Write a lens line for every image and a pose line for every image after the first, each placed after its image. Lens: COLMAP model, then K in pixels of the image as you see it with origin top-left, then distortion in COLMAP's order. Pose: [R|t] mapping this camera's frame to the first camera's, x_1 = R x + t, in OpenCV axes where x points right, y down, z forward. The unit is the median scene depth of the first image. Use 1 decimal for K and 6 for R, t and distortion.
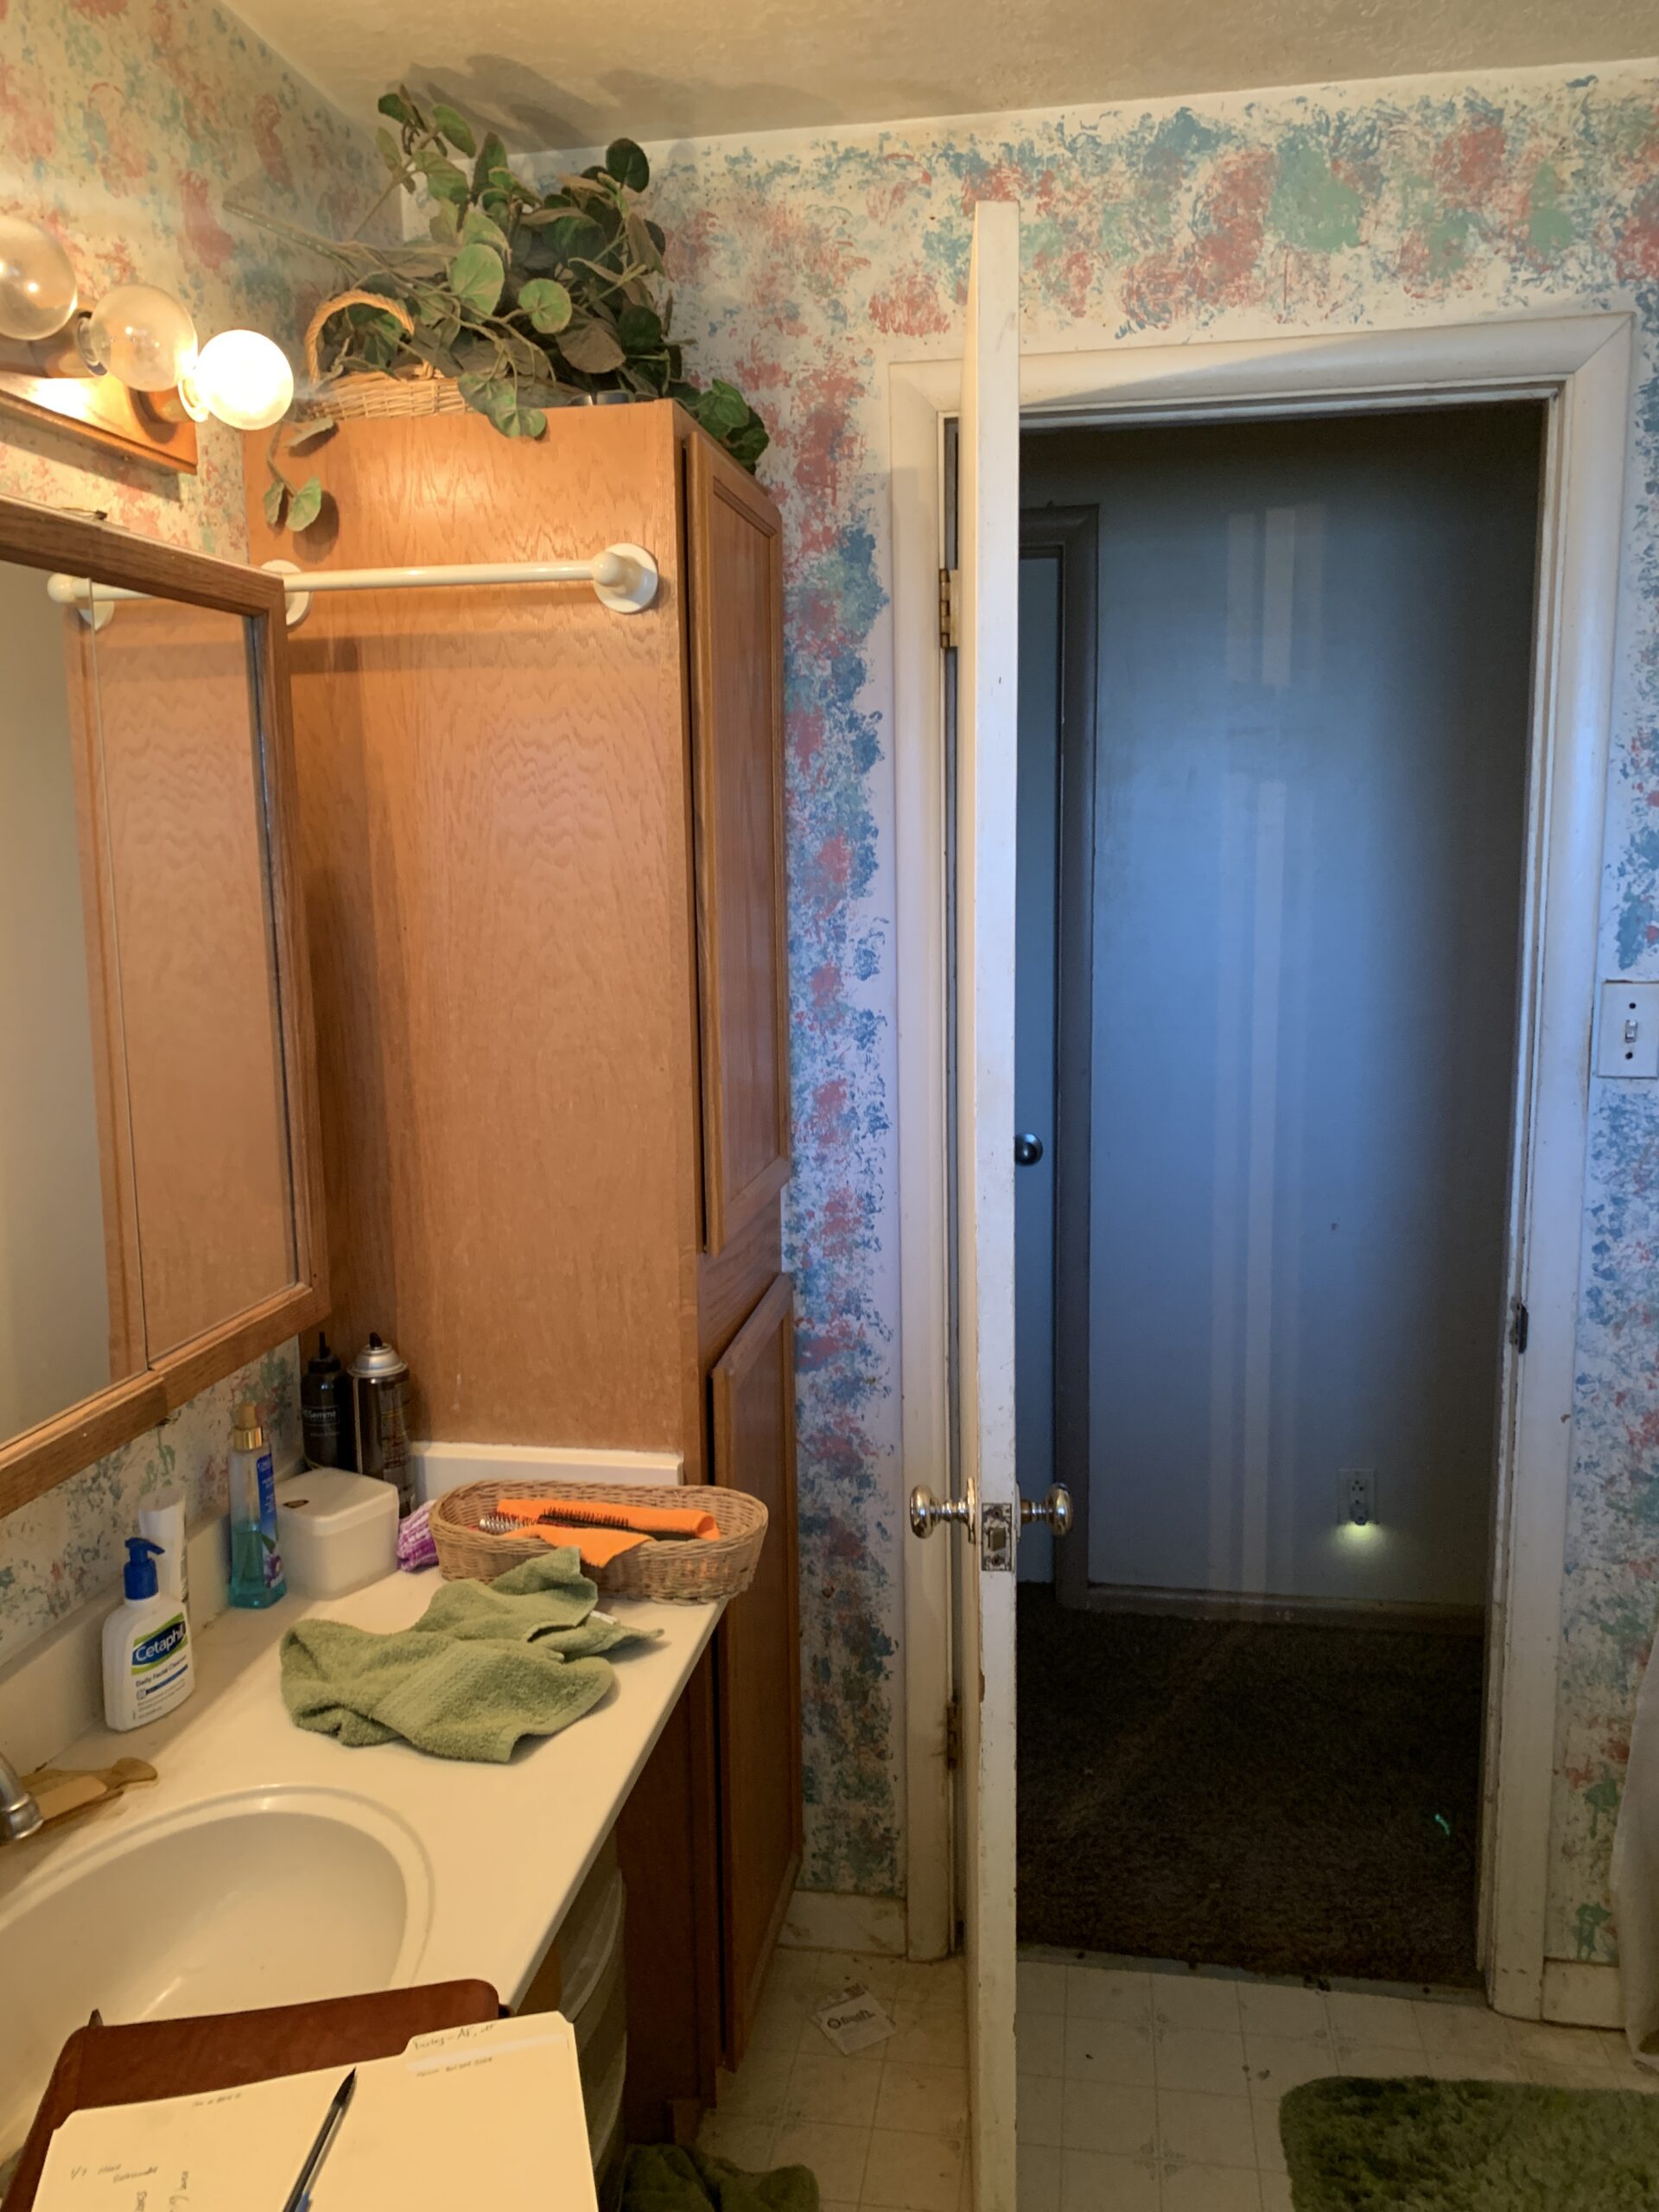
lens RADIAL K [[1677.9, 0, 828.7], [0, 1677.9, 1058.6], [0, 0, 1]] dist [0.056994, -0.180466]
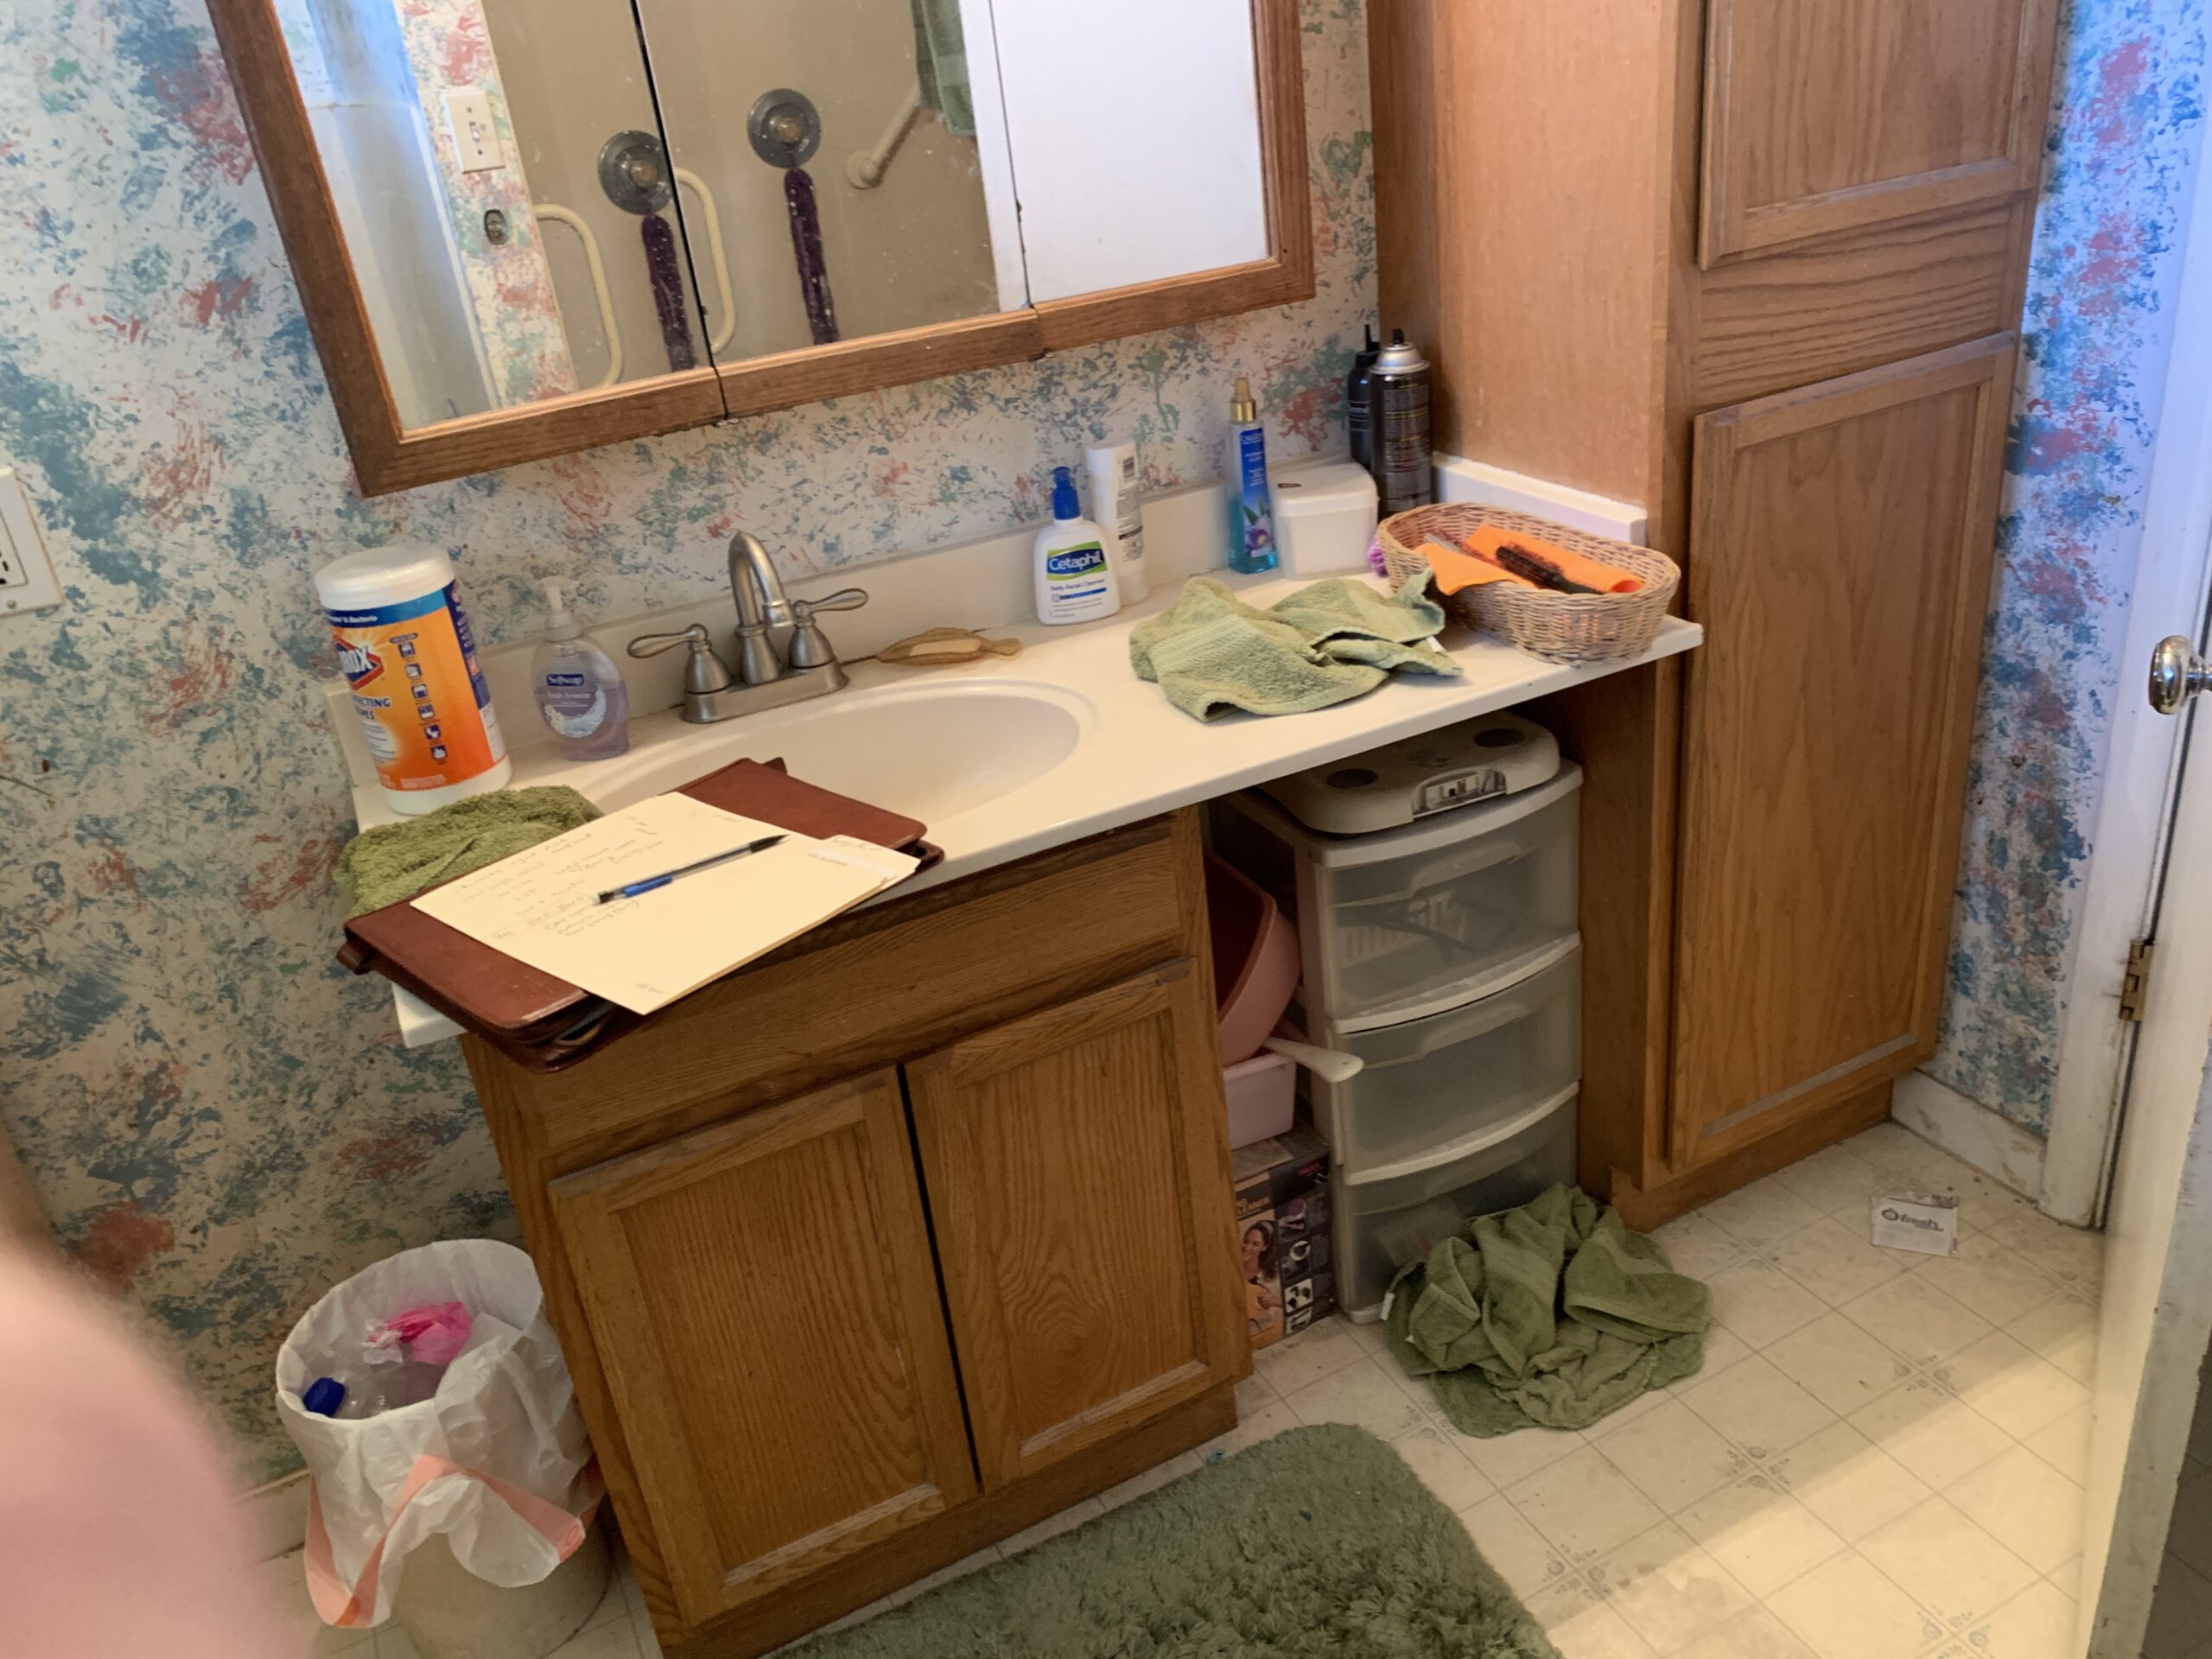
lens RADIAL K [[1722.6, 0, 1106.0], [0, 1722.6, 829.5], [0, 0, 1]] dist [0.065014, -0.036597]
pose [[0.598753, 0.311357, -0.737938, 0.368278], [-0.012843, 0.924960, 0.379846, 0.040999], [0.800831, -0.217957, 0.557821, 0.196845]]
